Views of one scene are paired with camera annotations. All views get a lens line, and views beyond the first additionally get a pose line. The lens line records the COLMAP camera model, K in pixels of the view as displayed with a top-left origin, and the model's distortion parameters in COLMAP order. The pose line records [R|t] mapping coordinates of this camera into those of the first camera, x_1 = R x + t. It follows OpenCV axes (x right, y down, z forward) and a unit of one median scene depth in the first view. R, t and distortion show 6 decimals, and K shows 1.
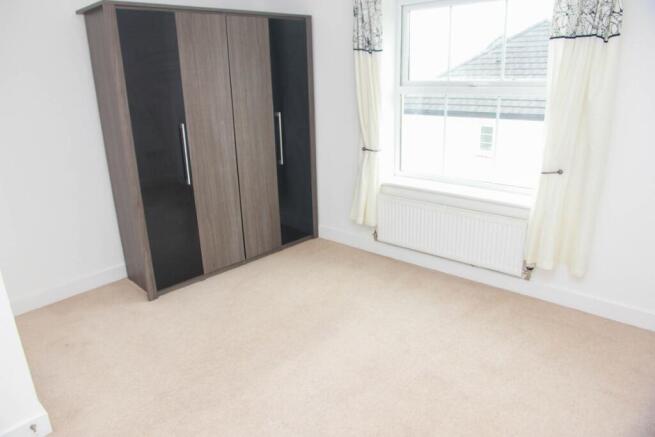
lens RADIAL K [[446.4, 0, 325.0], [0, 446.4, 220.3], [0, 0, 1]] dist [-0.088515, 0.037003]
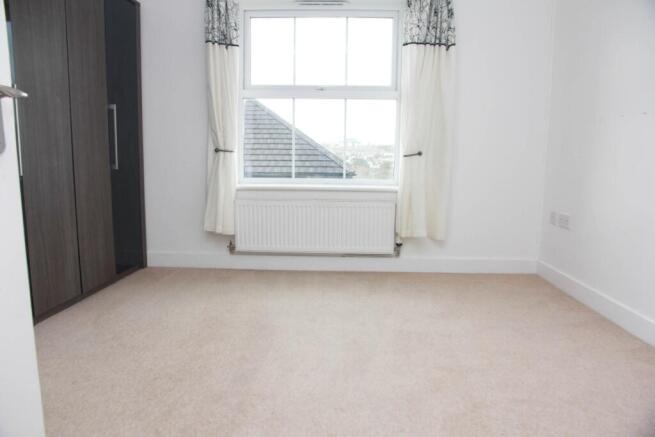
lens RADIAL K [[446.4, 0, 332.5], [0, 446.4, 219.0], [0, 0, 1]] dist [-0.088515, 0.037003]
pose [[0.764549, -0.059215, 0.641840, -0.345779], [0.165538, 0.980411, -0.106735, 0.122568], [-0.622946, 0.187853, 0.759374, 0.201074]]
